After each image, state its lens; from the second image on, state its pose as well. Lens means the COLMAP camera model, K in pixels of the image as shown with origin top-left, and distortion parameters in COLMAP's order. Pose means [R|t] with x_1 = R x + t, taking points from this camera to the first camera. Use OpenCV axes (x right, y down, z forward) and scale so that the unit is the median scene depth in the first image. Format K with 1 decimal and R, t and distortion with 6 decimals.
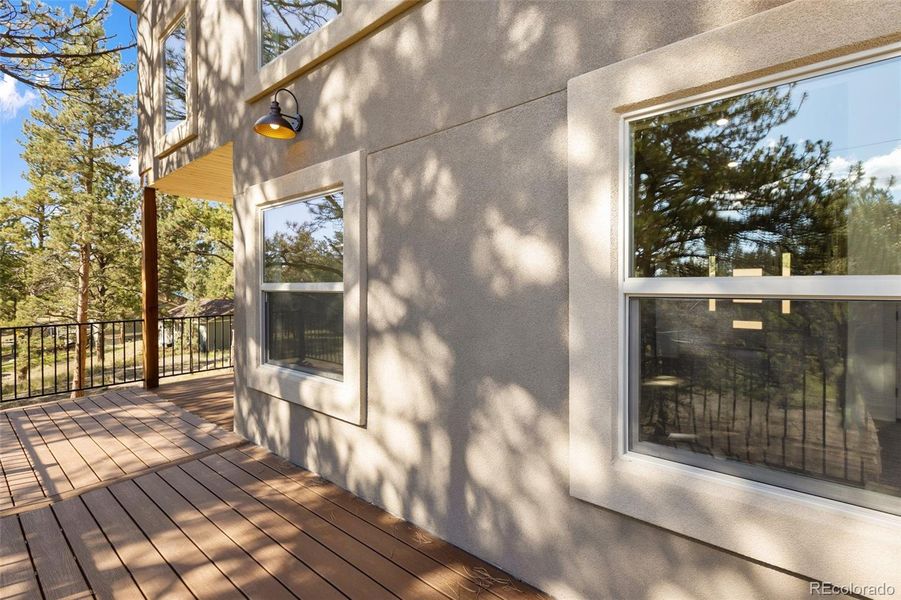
lens RADIAL K [[416.0, 0, 456.4], [0, 416.0, 287.7], [0, 0, 1]] dist [0.001704, -0.000322]
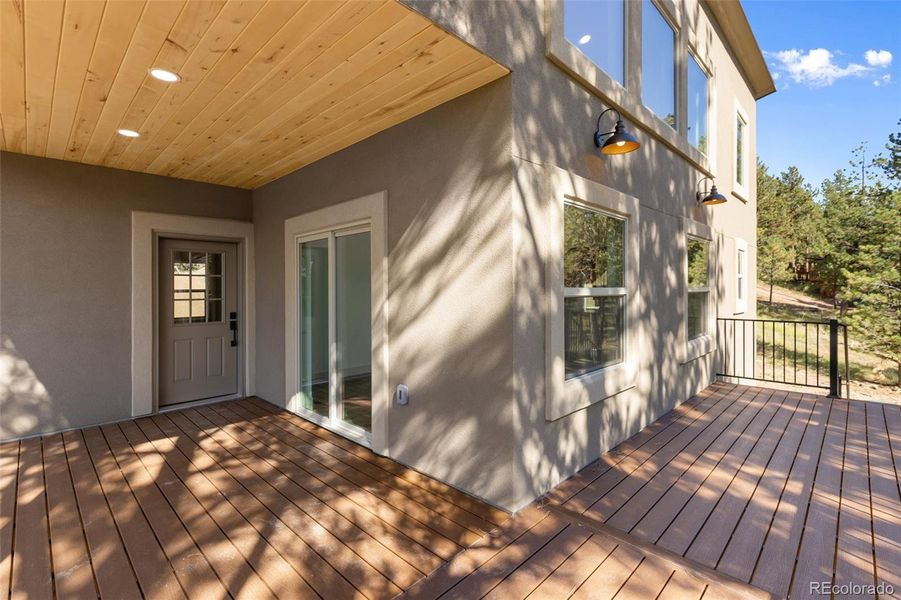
lens RADIAL K [[416.0, 0, 456.4], [0, 416.0, 287.7], [0, 0, 1]] dist [0.001704, -0.000322]
pose [[0.081577, 0.002023, 0.996665, -1.585381], [0.005157, 0.999984, -0.002452, -0.011754], [-0.996654, 0.005339, 0.081566, 1.375679]]
